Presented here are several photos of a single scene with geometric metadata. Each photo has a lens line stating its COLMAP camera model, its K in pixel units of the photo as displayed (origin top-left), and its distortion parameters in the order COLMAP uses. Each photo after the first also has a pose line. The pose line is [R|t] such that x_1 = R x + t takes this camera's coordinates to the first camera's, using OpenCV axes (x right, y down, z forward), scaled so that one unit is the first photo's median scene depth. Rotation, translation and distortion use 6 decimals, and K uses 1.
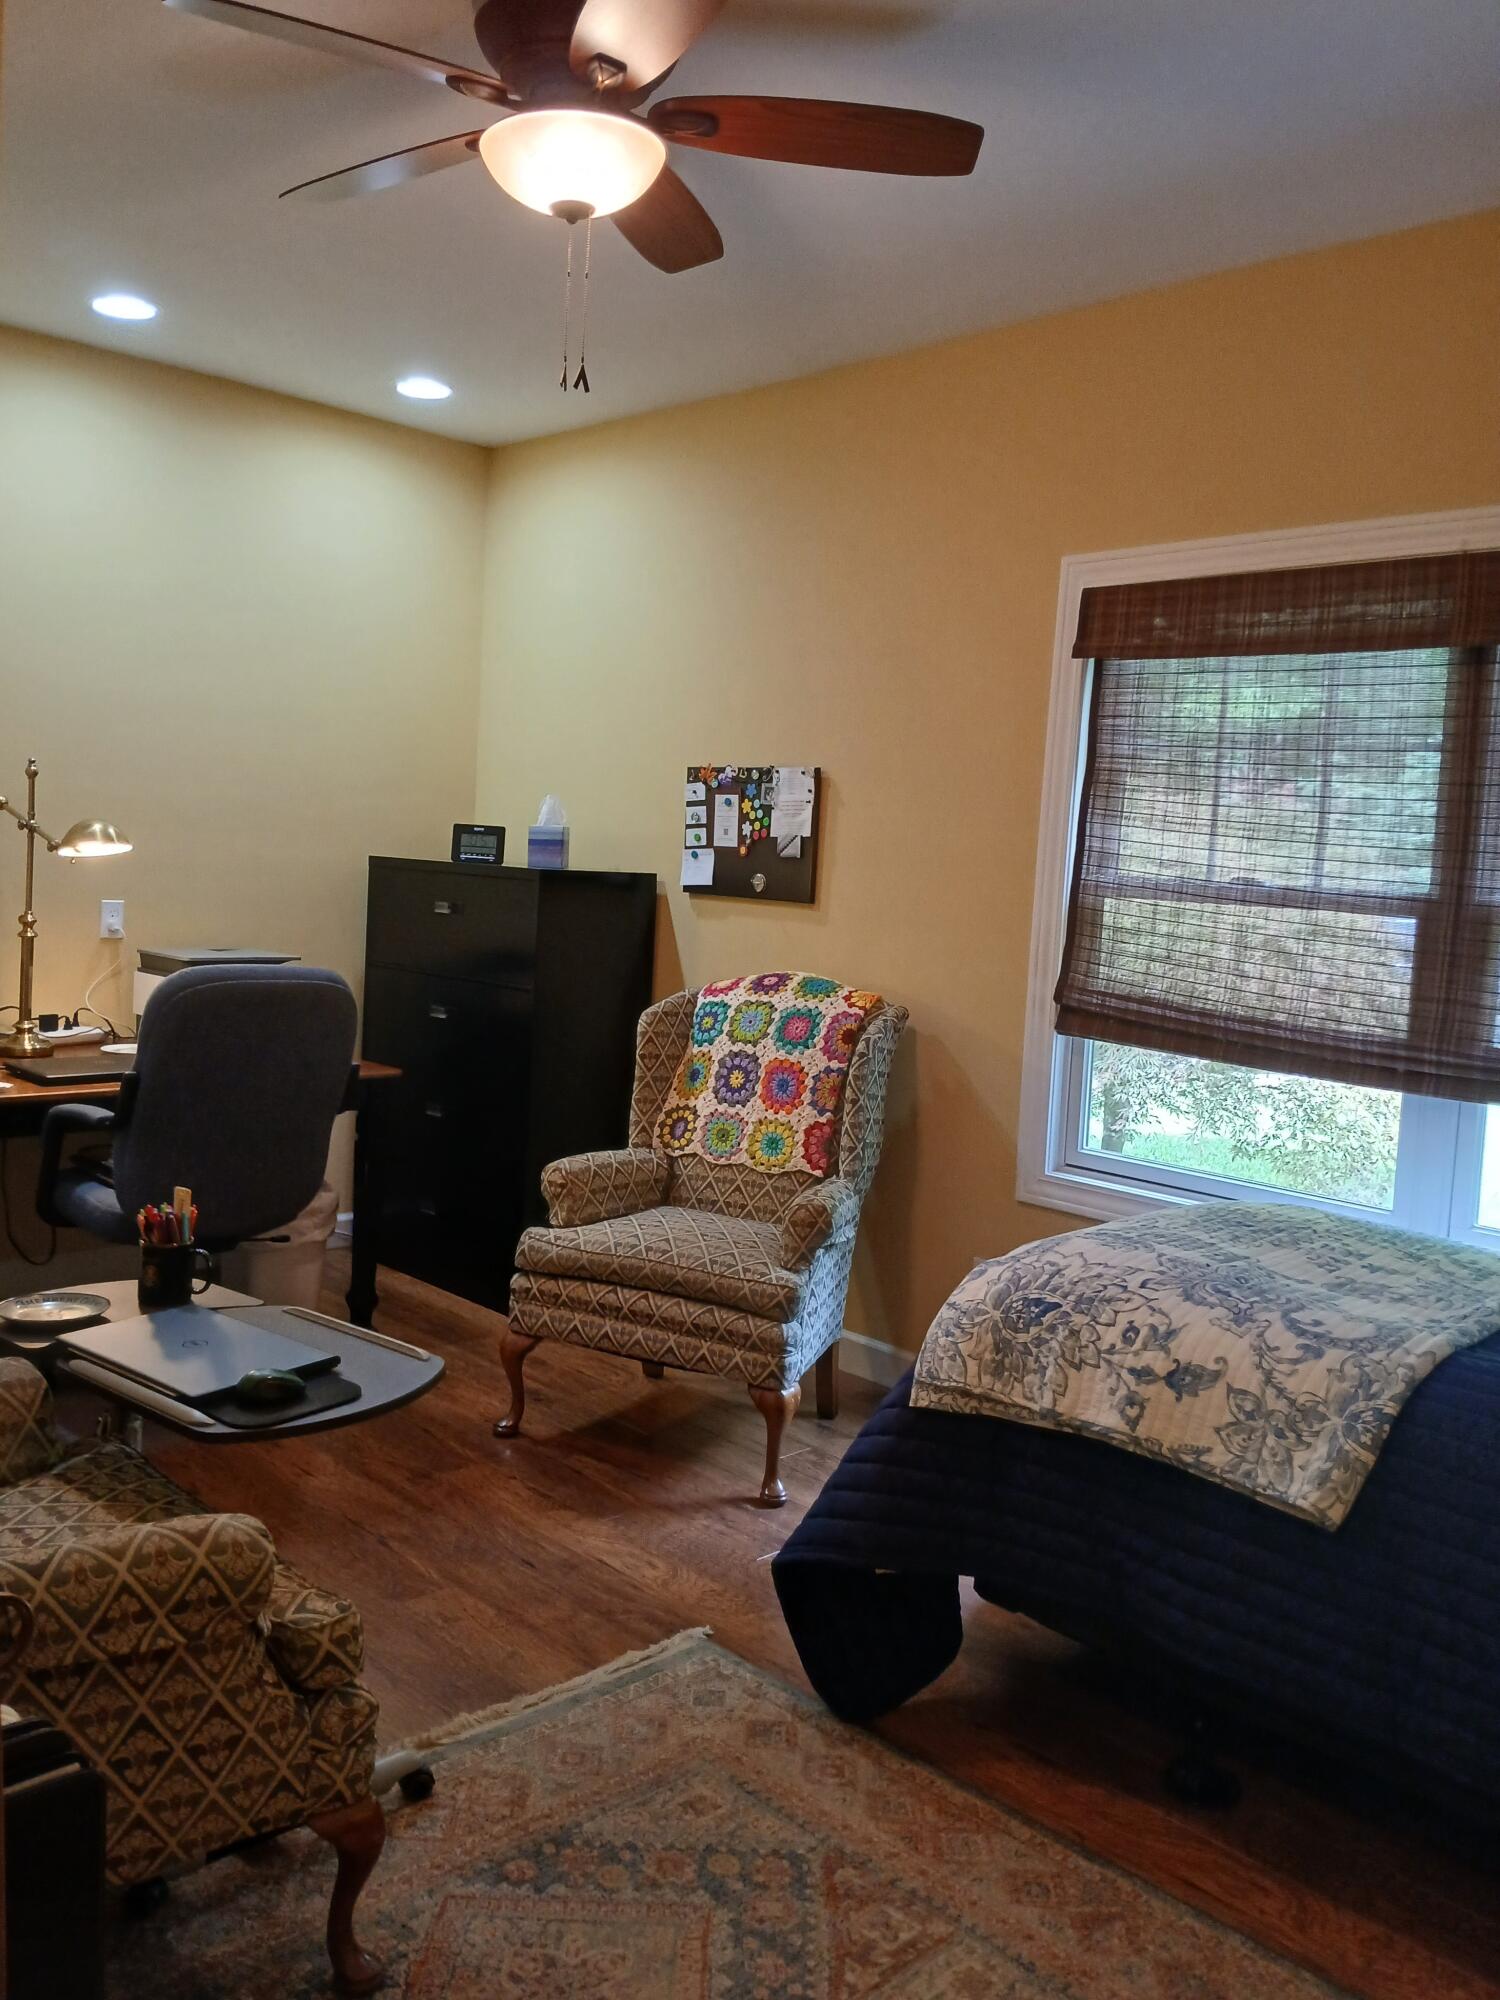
lens RADIAL K [[1534.2, 0, 750.0], [0, 1534.2, 1000.0], [0, 0, 1]] dist [0.072077, -0.231555]
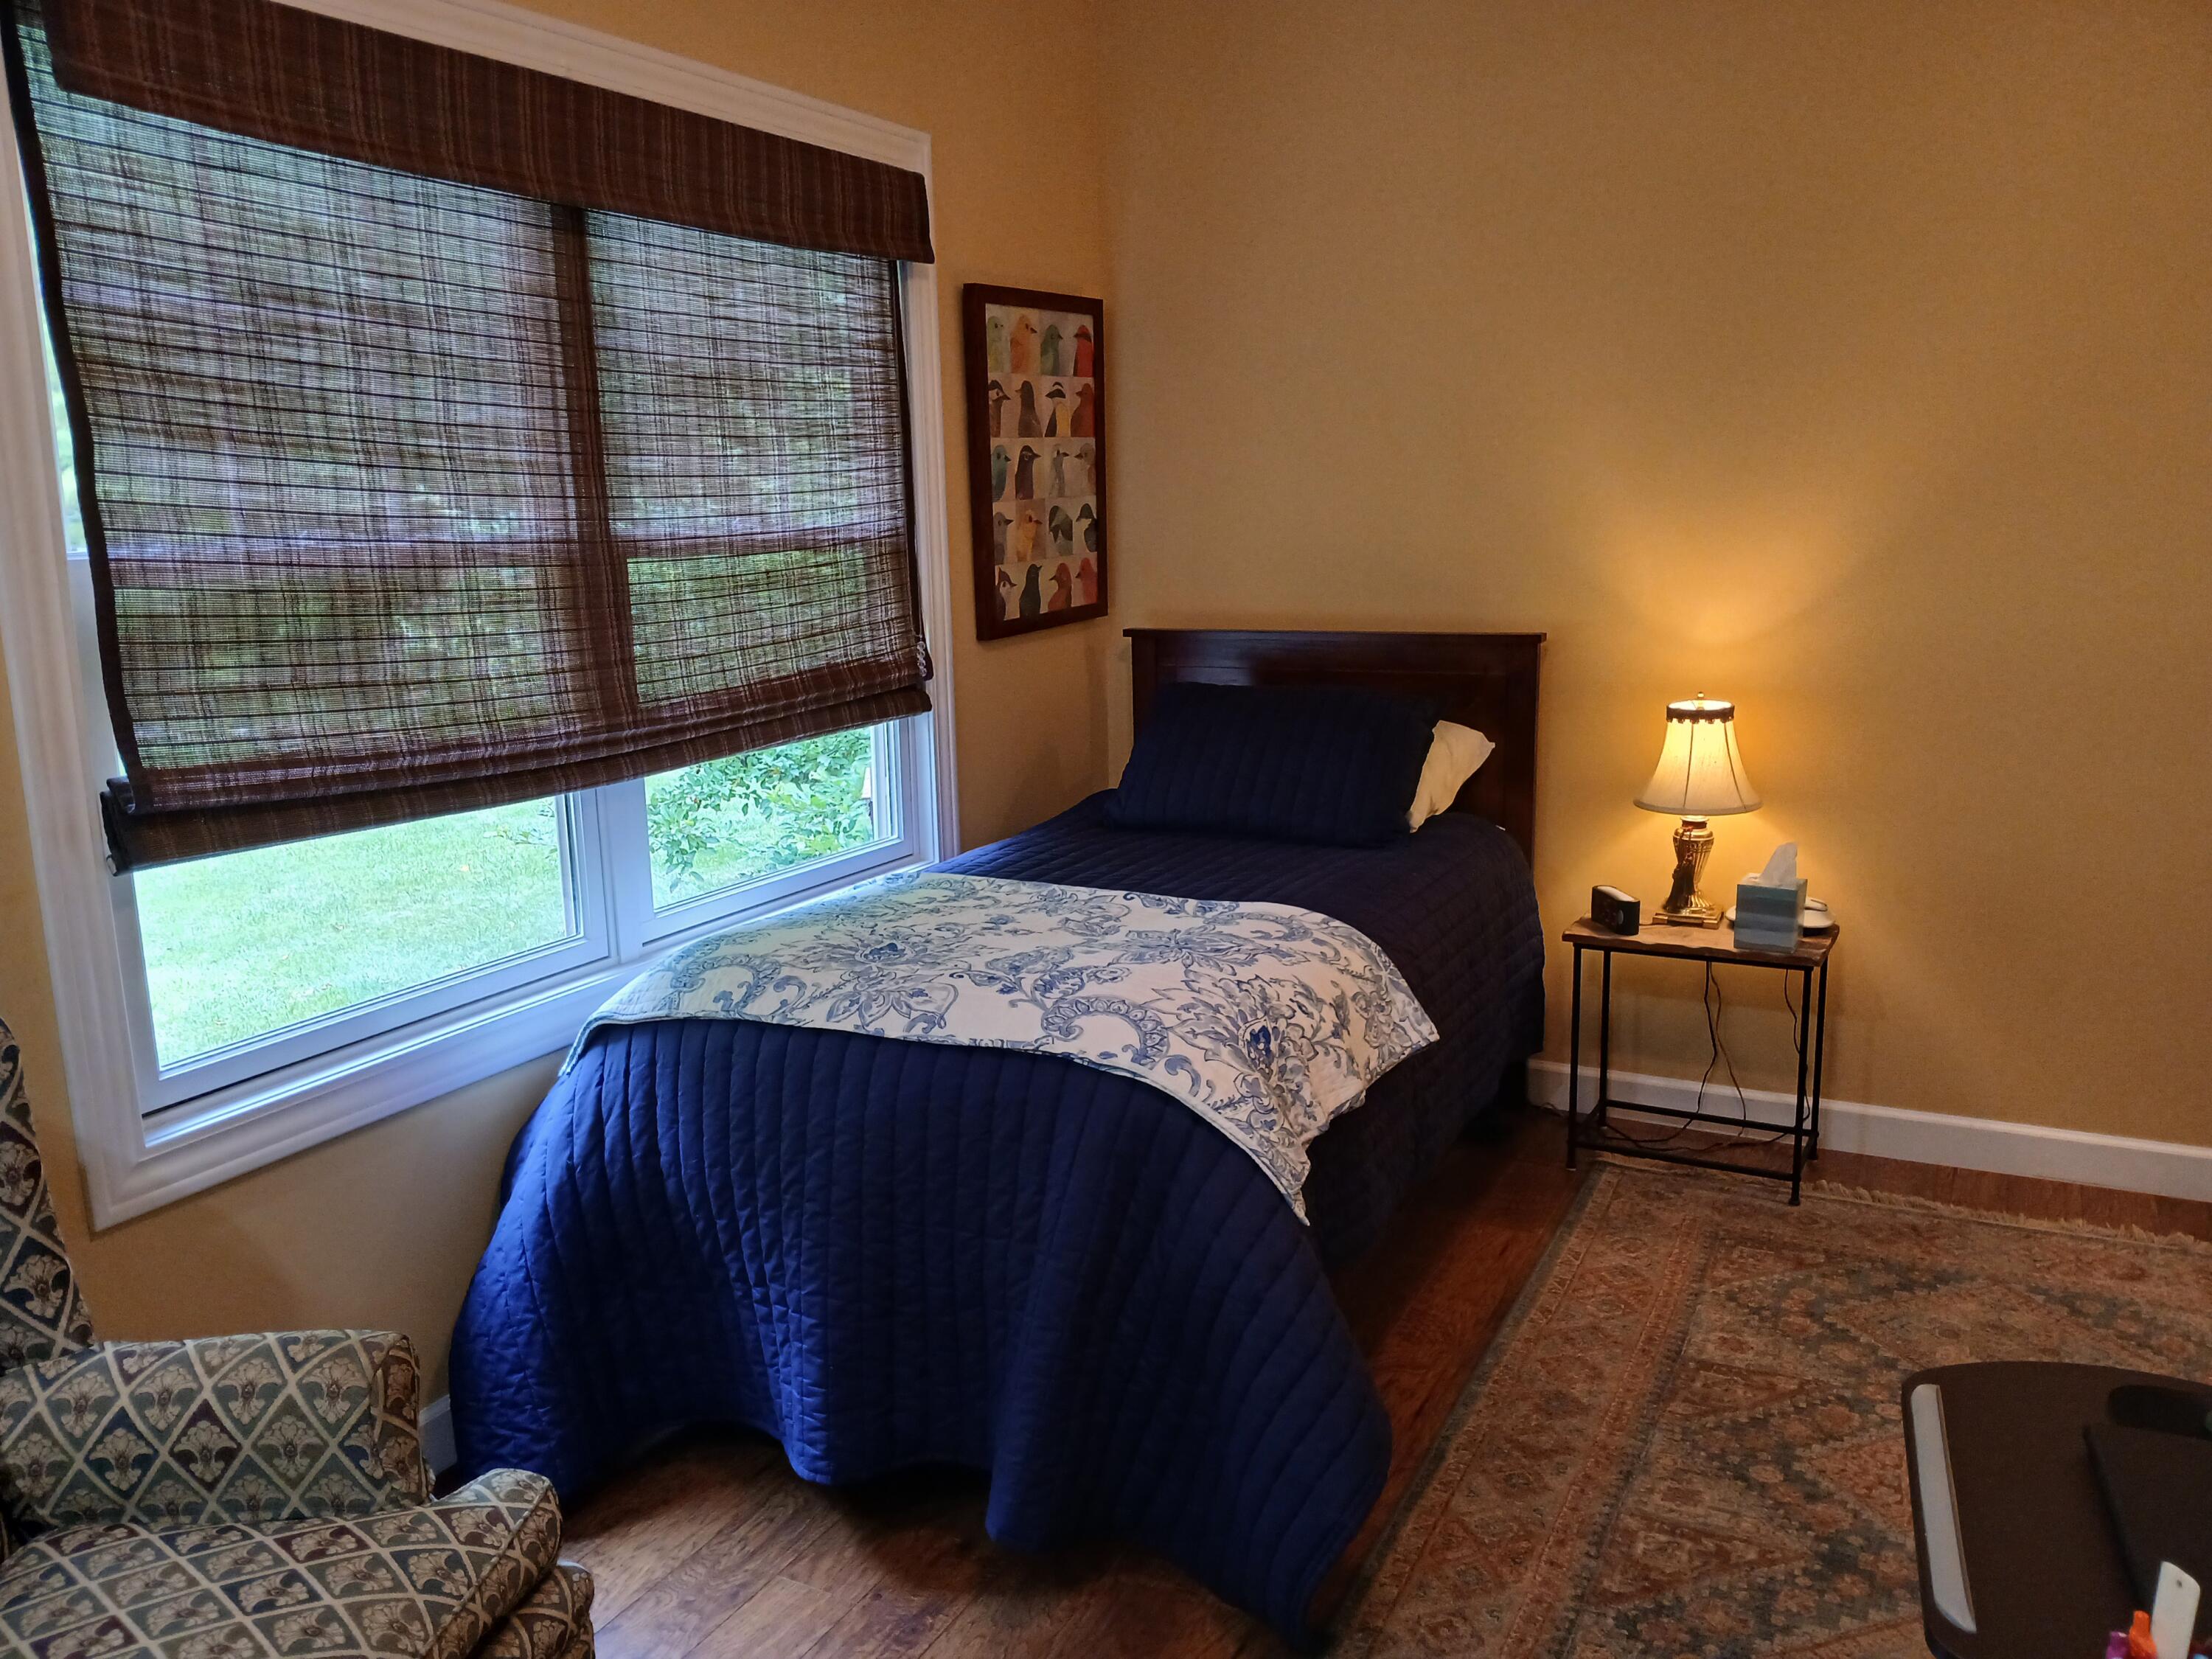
lens RADIAL K [[1696.8, 0, 1106.0], [0, 1696.8, 829.5], [0, 0, 1]] dist [0.072077, -0.231555]
pose [[-0.326472, -0.216077, 0.920178, -0.478302], [0.090825, 0.961843, 0.258085, -0.124168], [-0.940833, 0.167833, -0.294389, 1.036673]]
